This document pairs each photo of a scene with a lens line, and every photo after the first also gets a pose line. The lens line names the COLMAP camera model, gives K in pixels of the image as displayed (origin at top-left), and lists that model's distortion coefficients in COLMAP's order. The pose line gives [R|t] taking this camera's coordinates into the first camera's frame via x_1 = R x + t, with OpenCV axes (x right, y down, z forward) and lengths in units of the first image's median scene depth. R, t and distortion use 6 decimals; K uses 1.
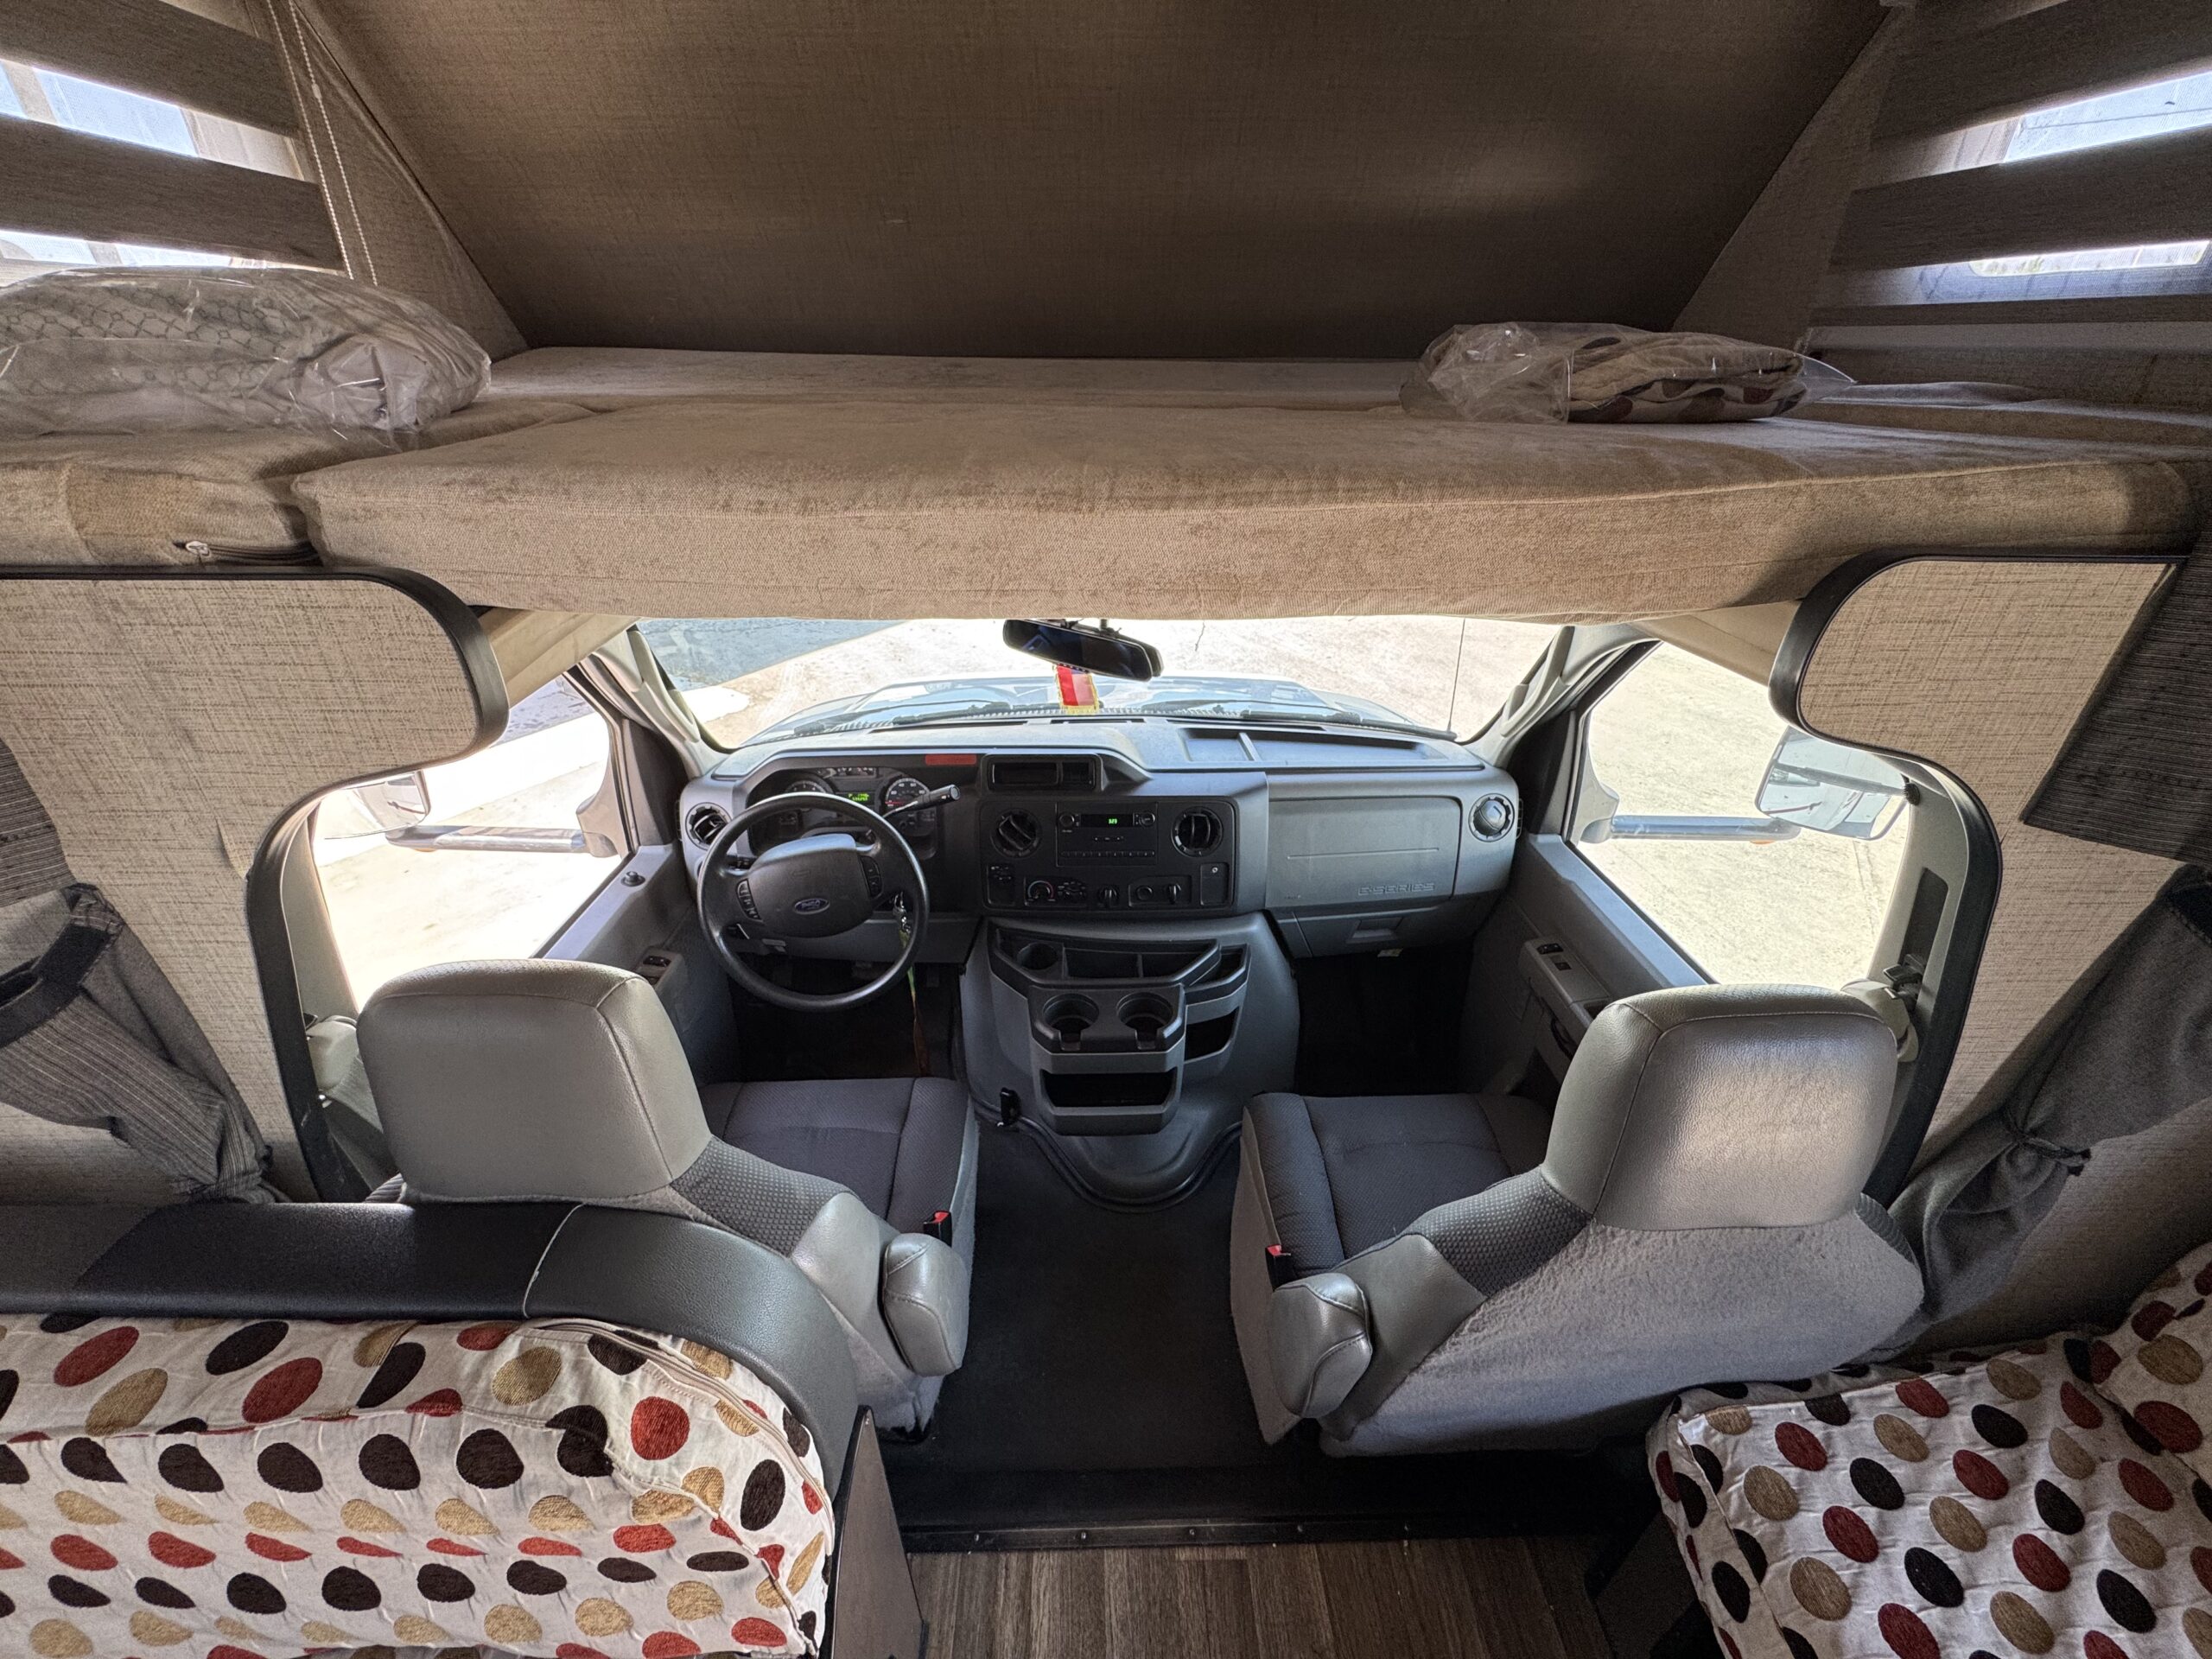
lens RADIAL K [[879.1, 0, 1106.0], [0, 879.1, 829.5], [0, 0, 1]] dist [-0.003190, -0.000453]
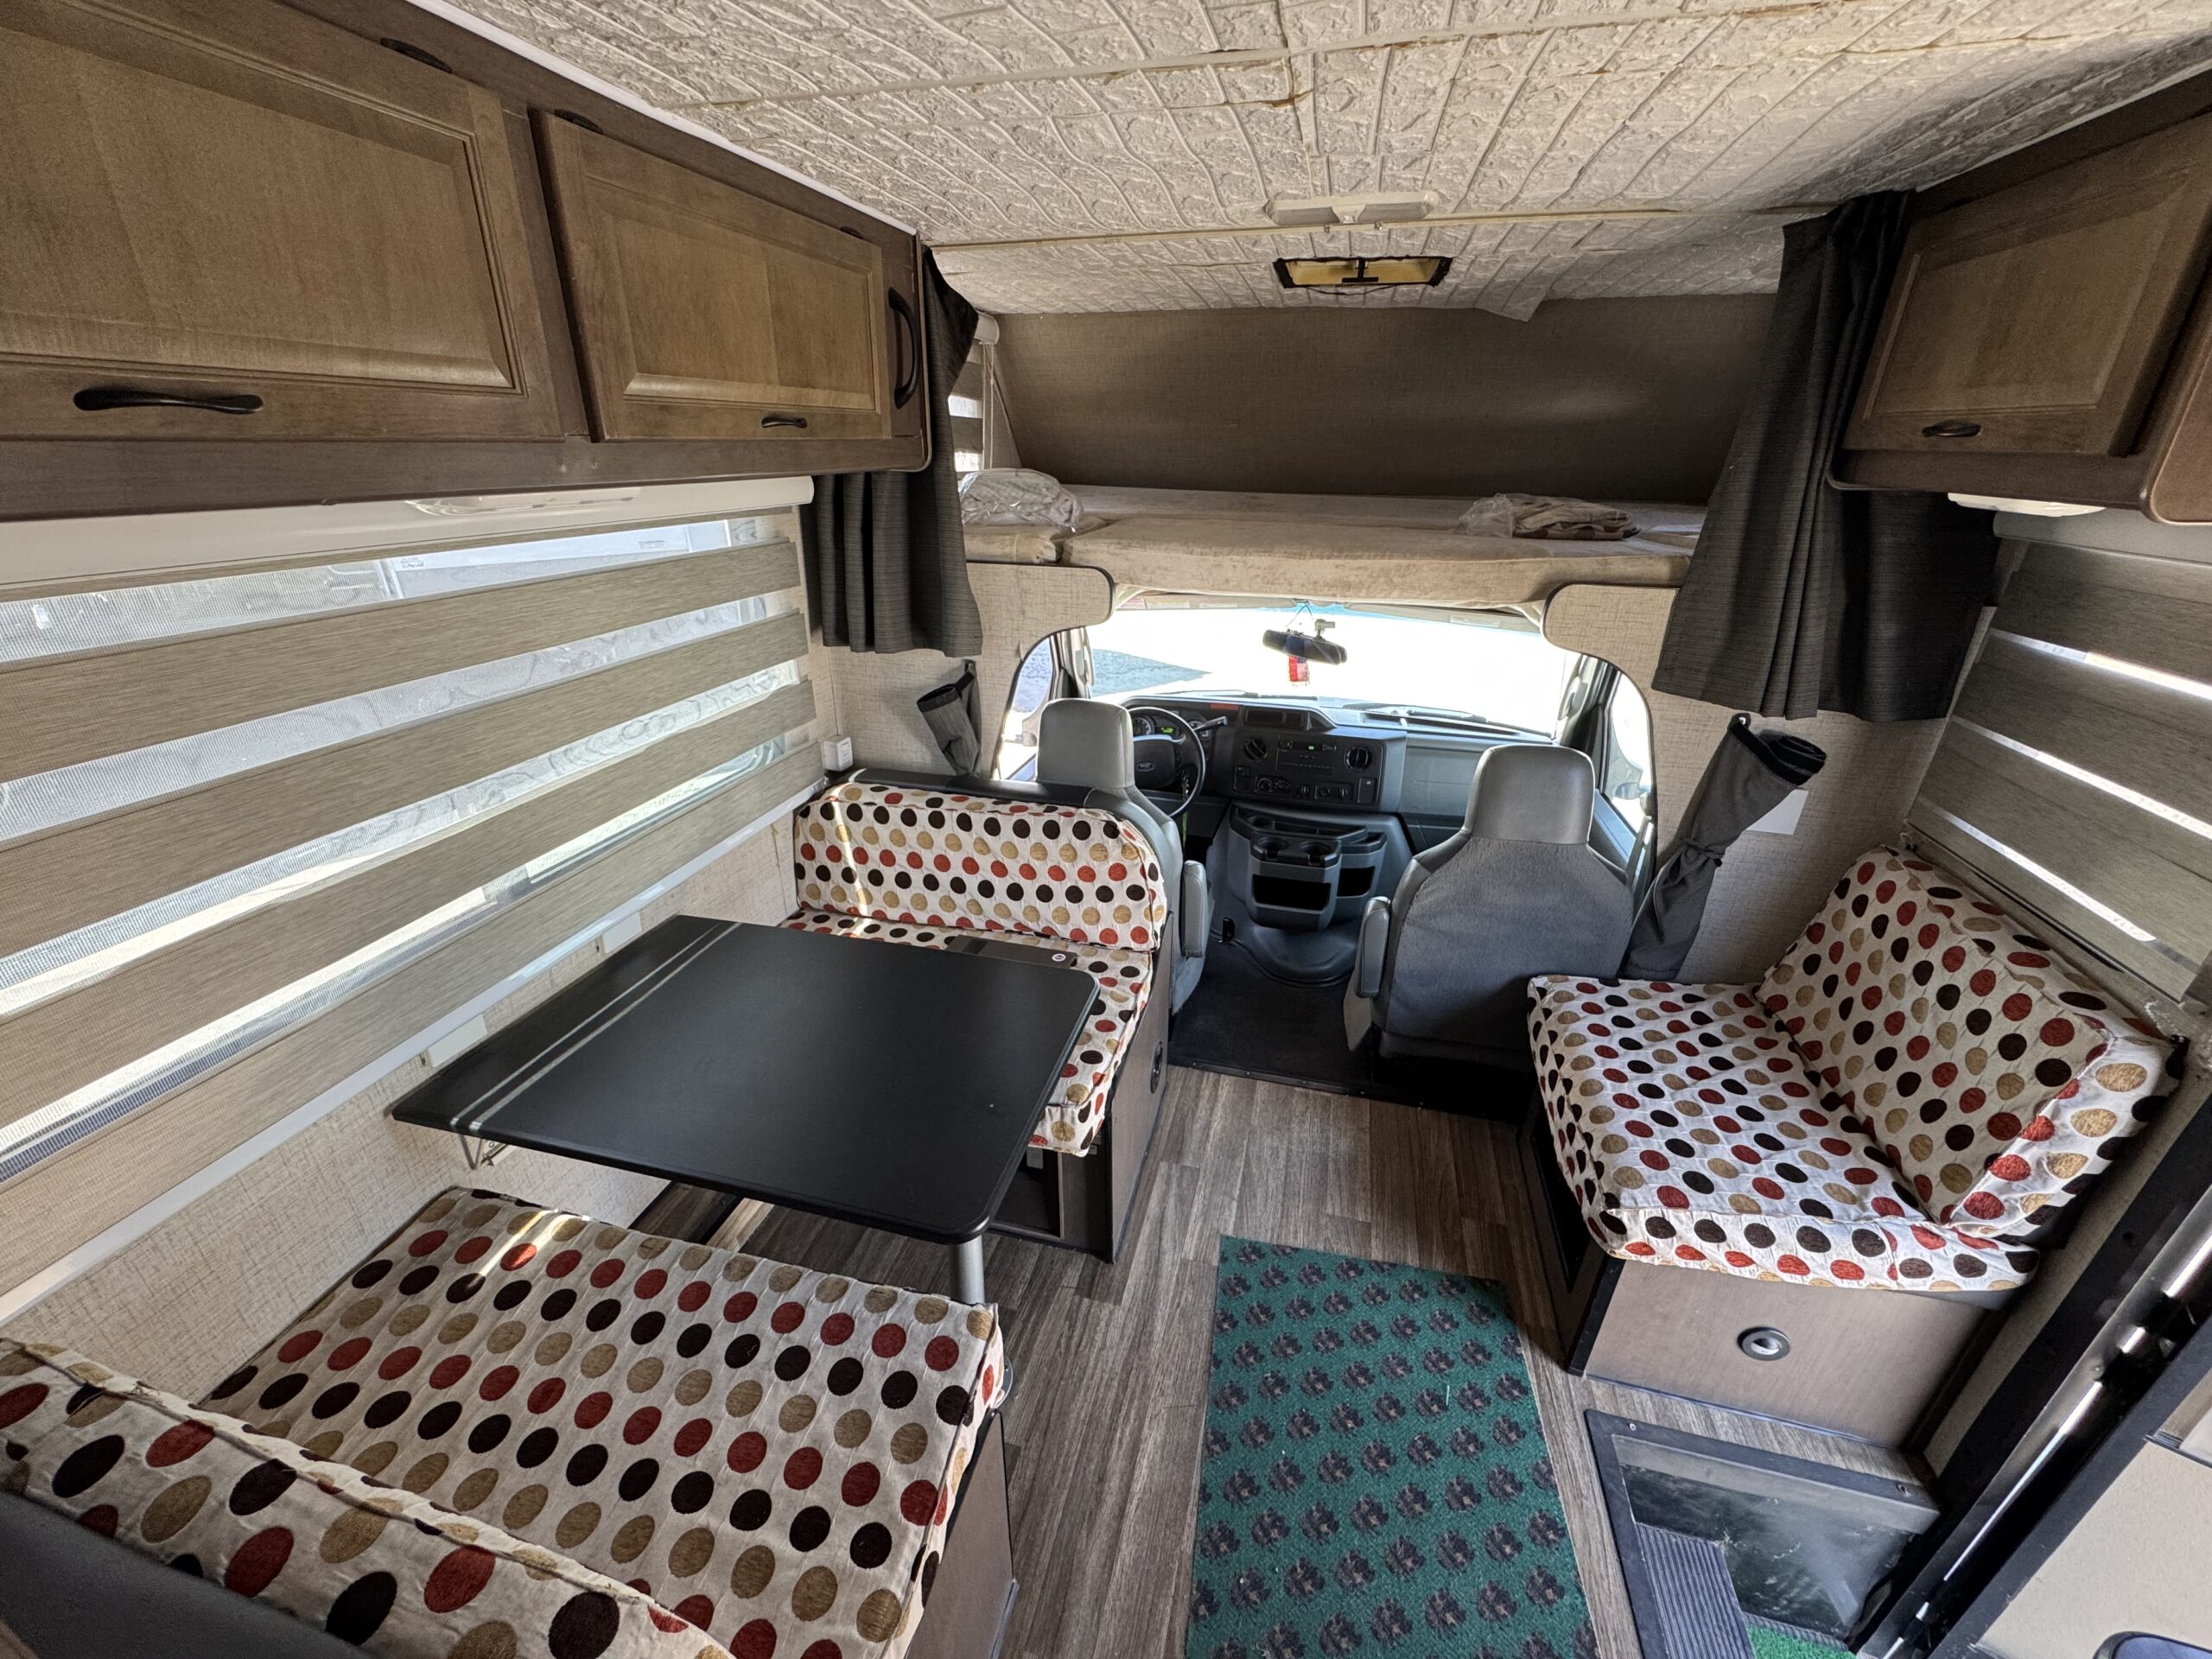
lens RADIAL K [[879.1, 0, 1106.0], [0, 879.1, 829.5], [0, 0, 1]] dist [-0.003190, -0.000453]
pose [[0.960053, 0.116638, -0.254351, 0.094230], [-0.141445, 0.986588, -0.081468, 0.417272], [0.241437, 0.114190, 0.963675, -0.920317]]
